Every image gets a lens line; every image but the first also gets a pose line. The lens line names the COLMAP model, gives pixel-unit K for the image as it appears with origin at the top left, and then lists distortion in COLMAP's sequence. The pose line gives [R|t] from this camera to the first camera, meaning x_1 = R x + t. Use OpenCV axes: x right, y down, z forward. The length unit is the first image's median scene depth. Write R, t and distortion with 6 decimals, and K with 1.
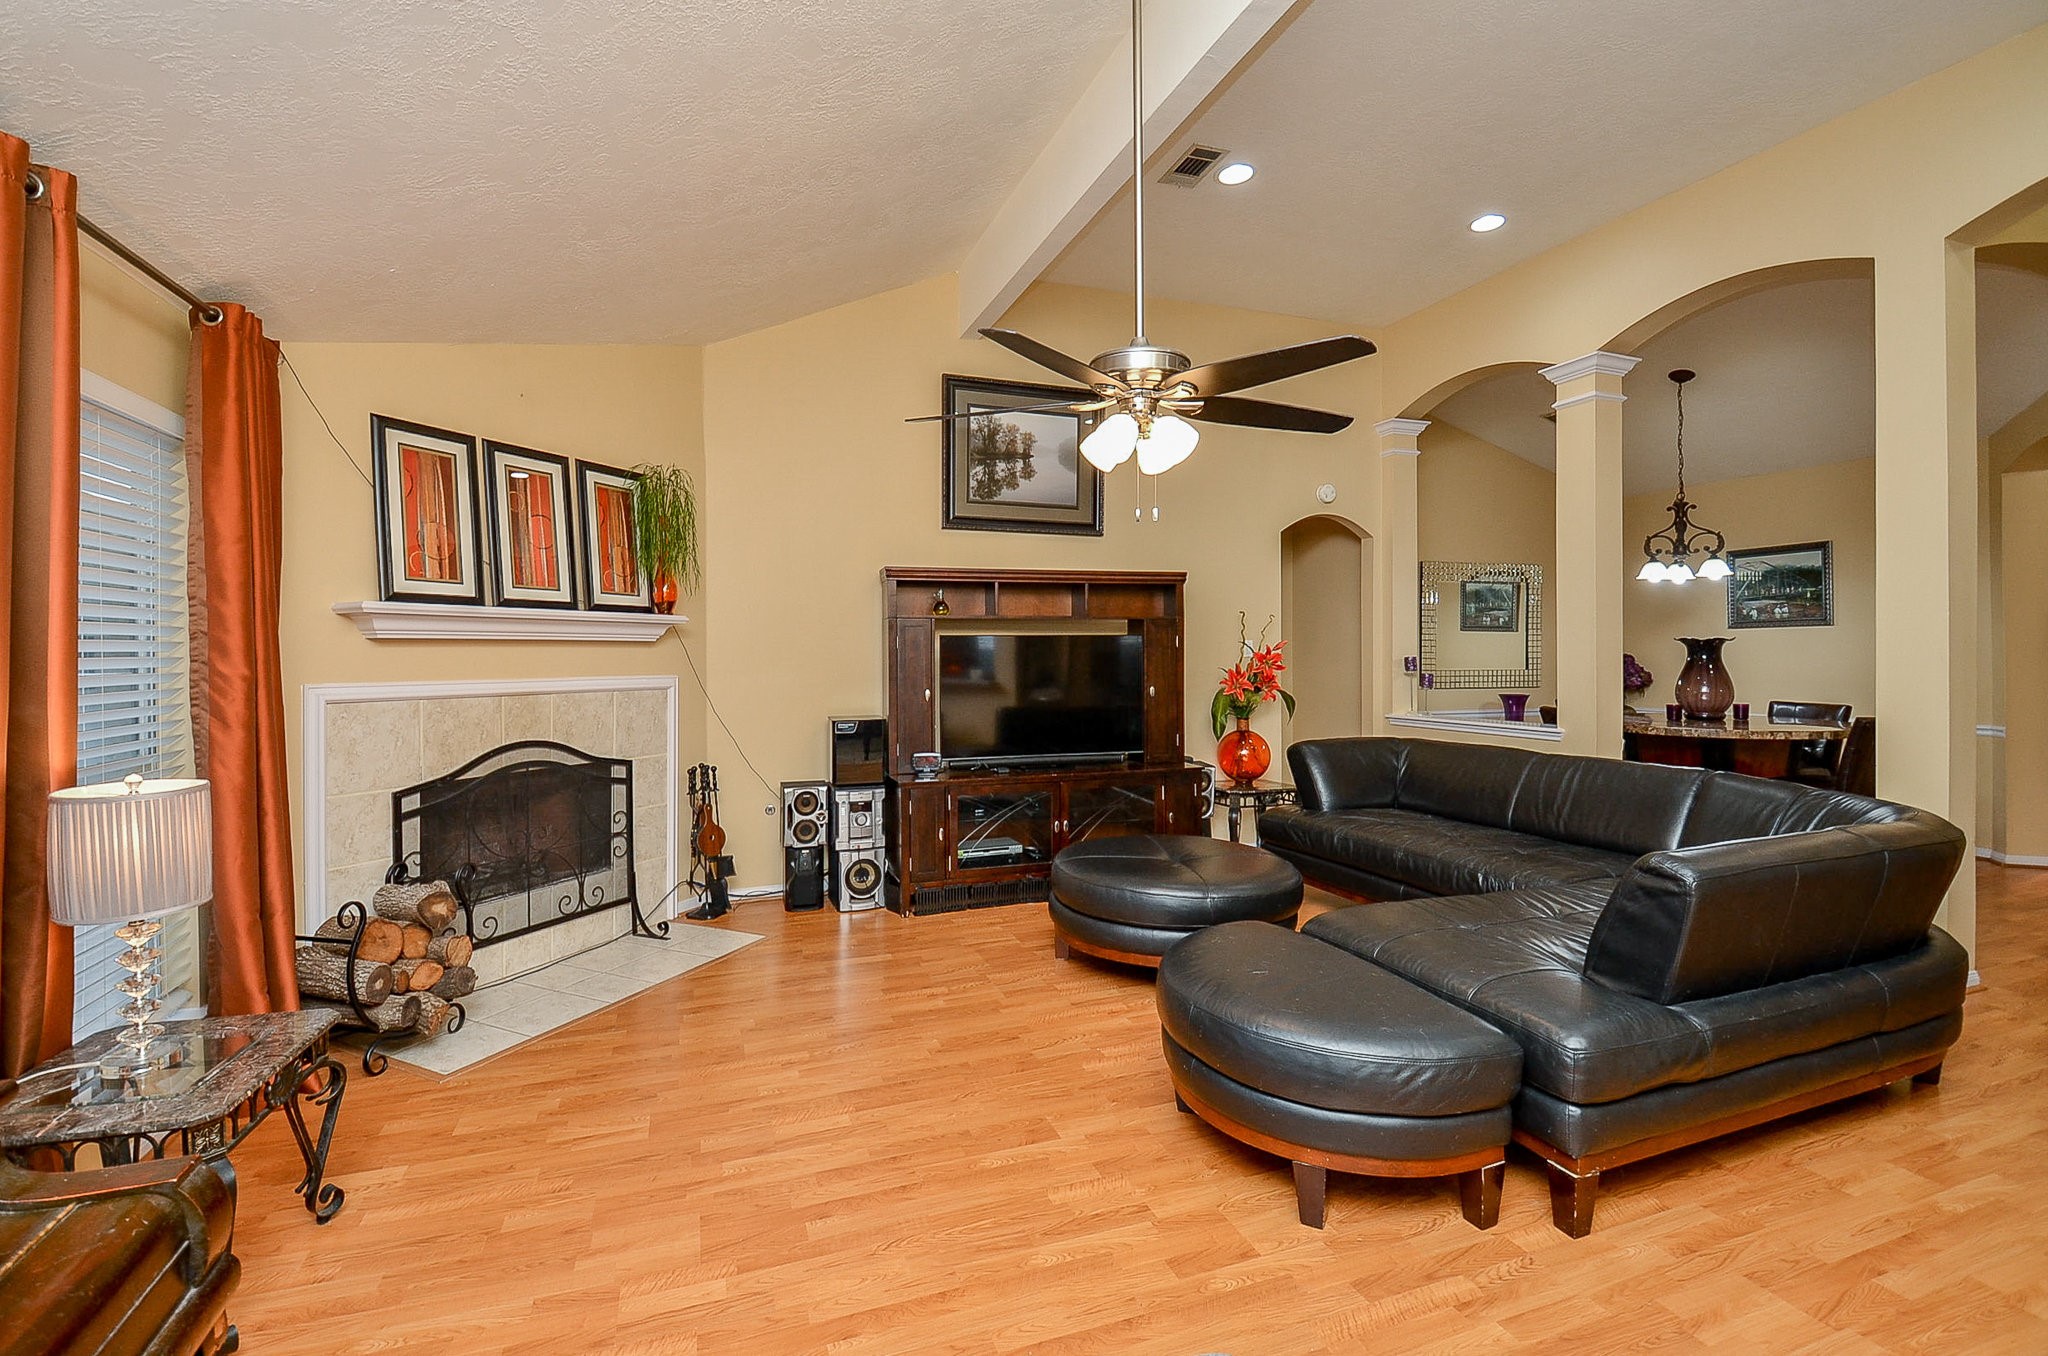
lens RADIAL K [[914.8, 0, 1037.3], [0, 914.8, 654.9], [0, 0, 1]] dist [0.023992, -0.021257]
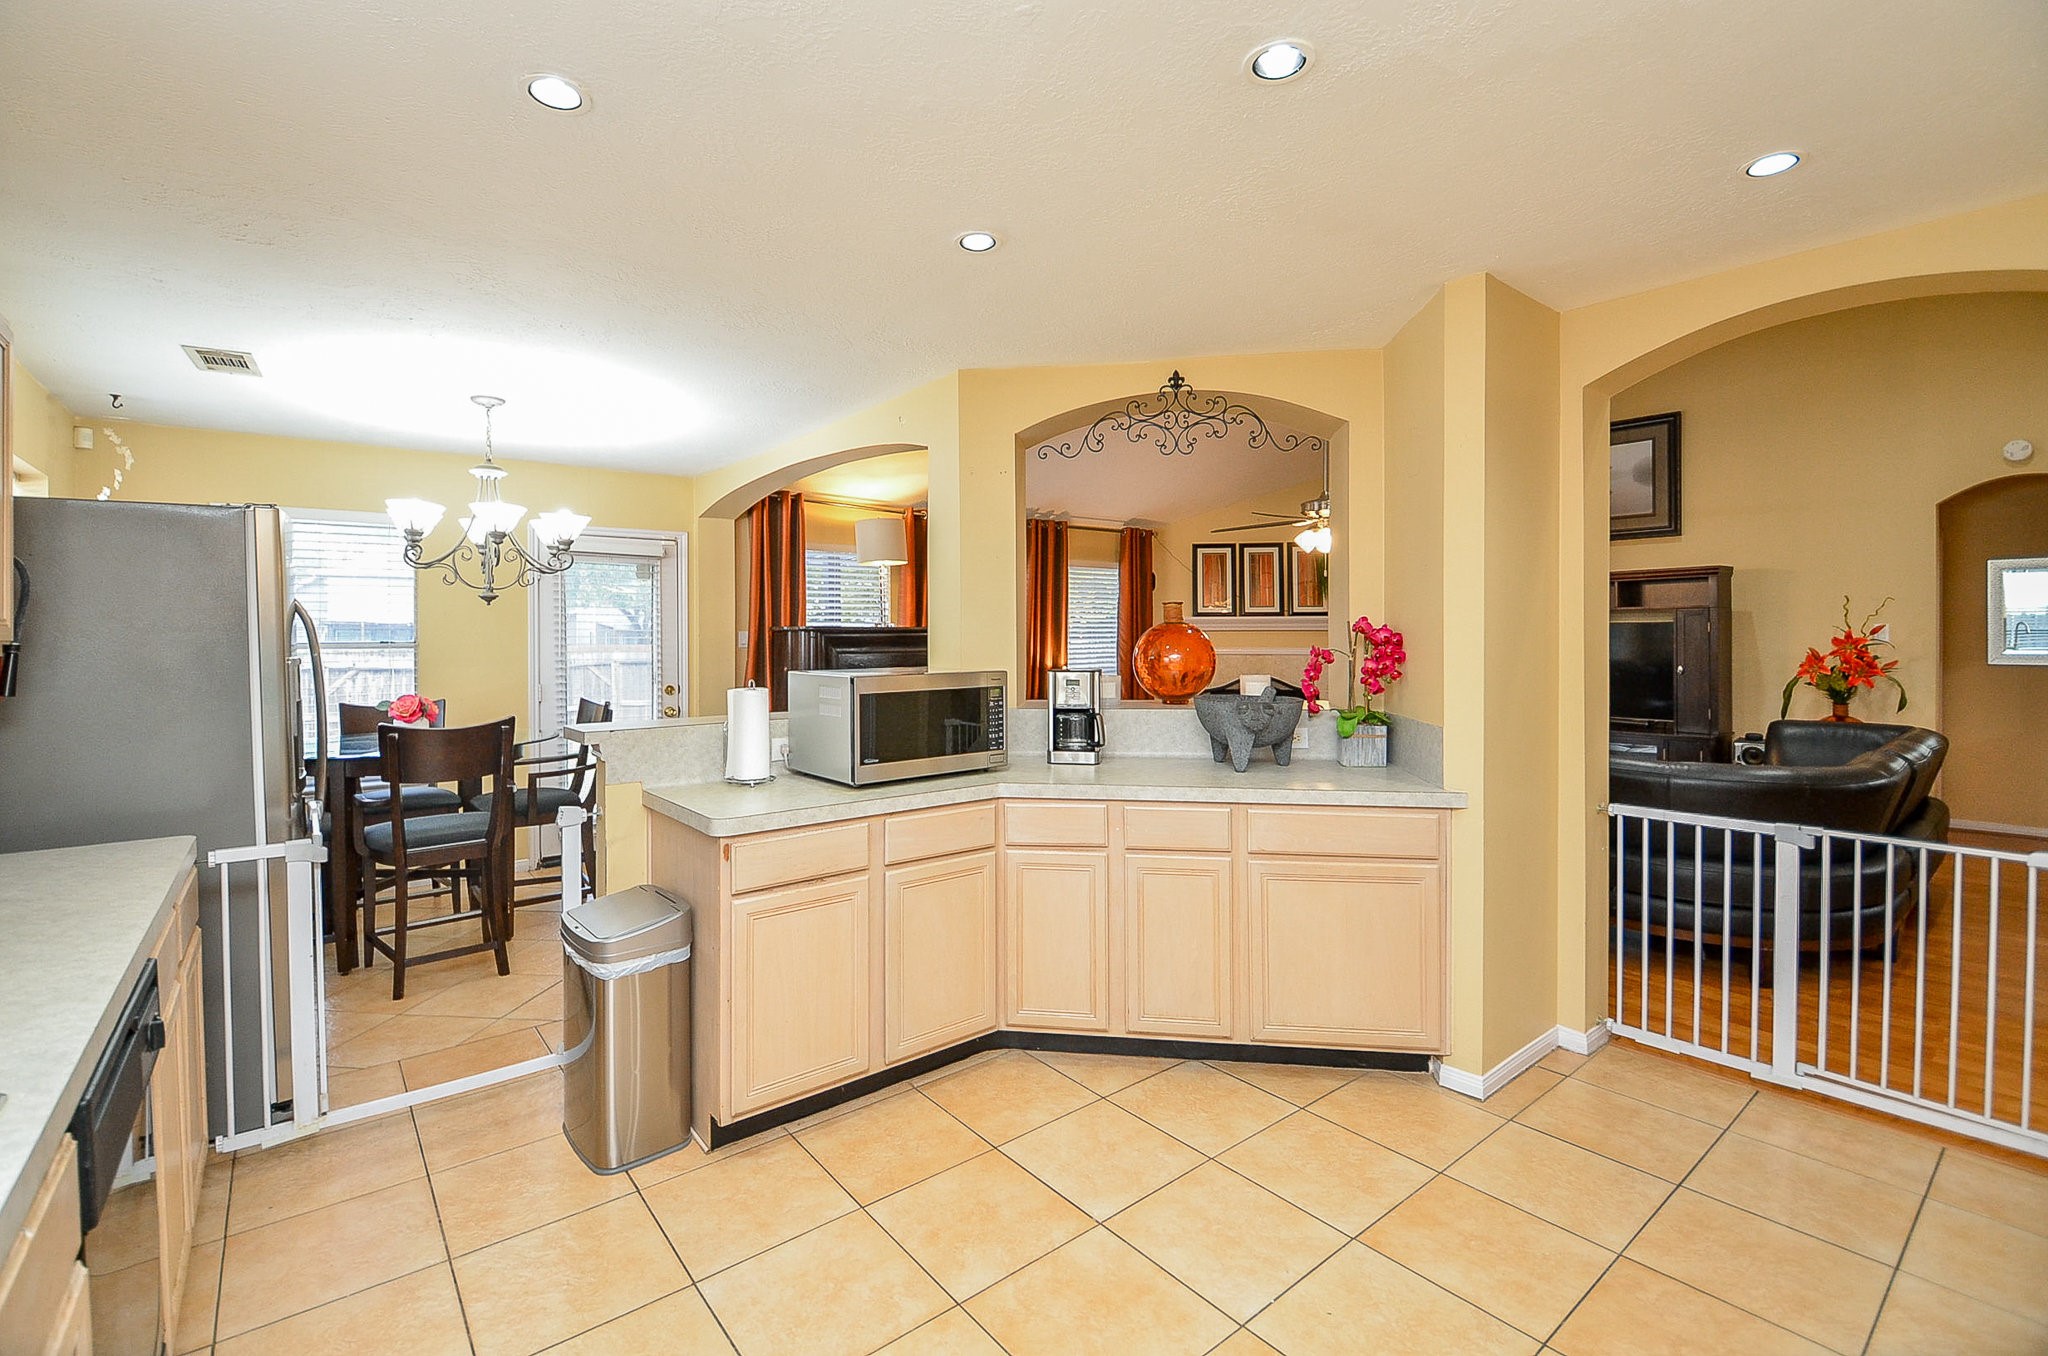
lens RADIAL K [[914.8, 0, 1037.3], [0, 914.8, 654.9], [0, 0, 1]] dist [0.023992, -0.021257]
pose [[0.315427, 0.024224, -0.948641, 1.125684], [-0.001700, 0.999687, 0.024962, -0.010078], [0.948948, -0.006261, 0.315369, -0.158099]]
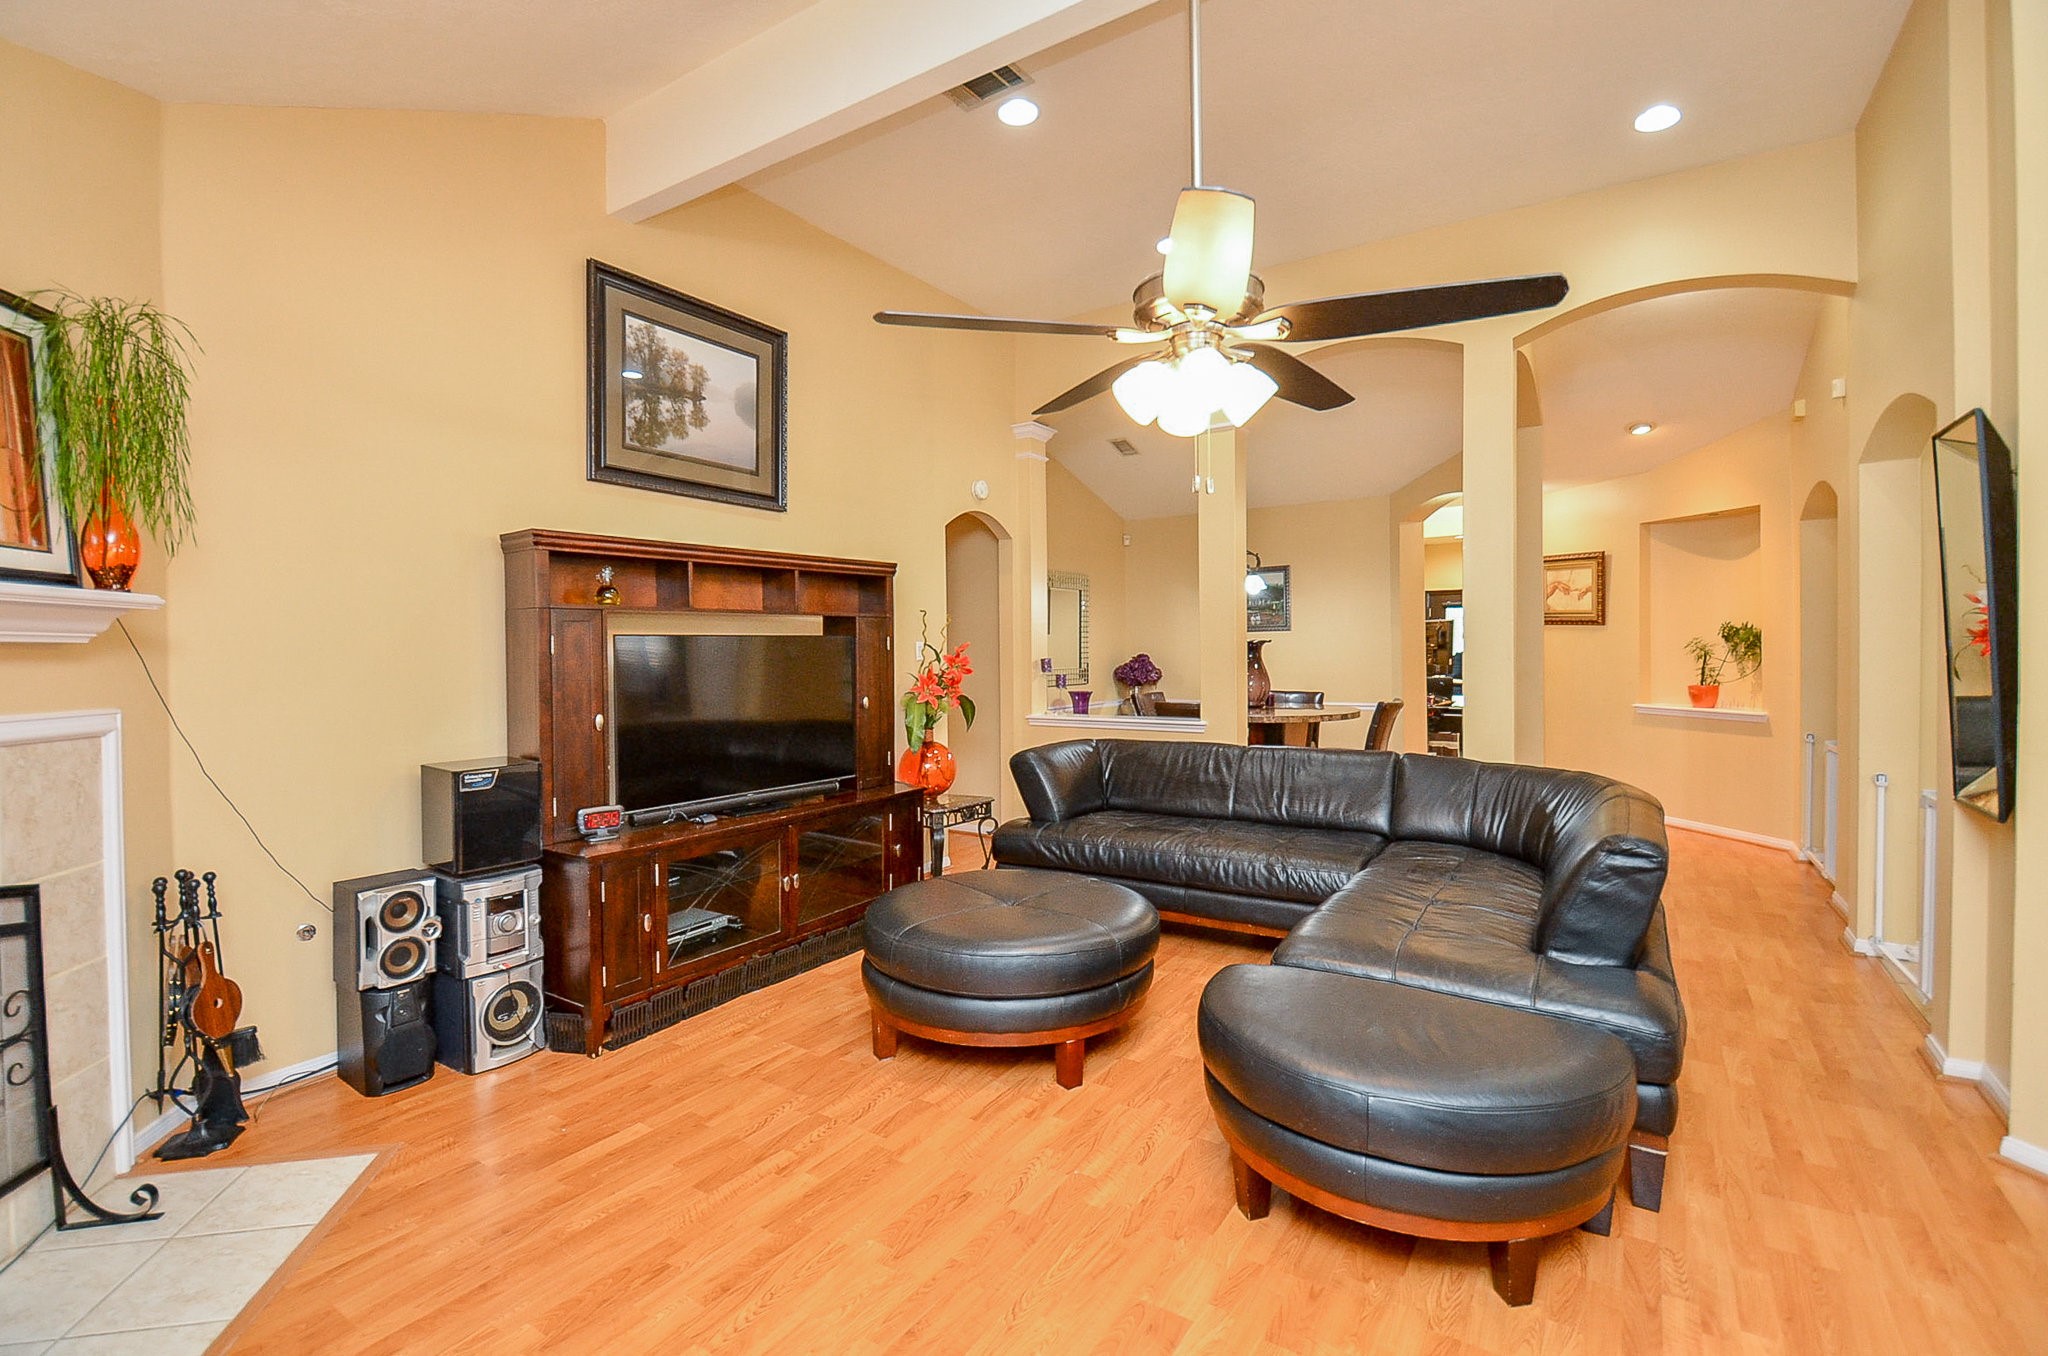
lens RADIAL K [[914.8, 0, 1037.3], [0, 914.8, 654.9], [0, 0, 1]] dist [0.023992, -0.021257]
pose [[0.801547, -0.007474, 0.597885, -0.278462], [0.007319, 0.999970, 0.002689, -0.005605], [-0.597887, 0.002221, 0.801577, 0.263820]]
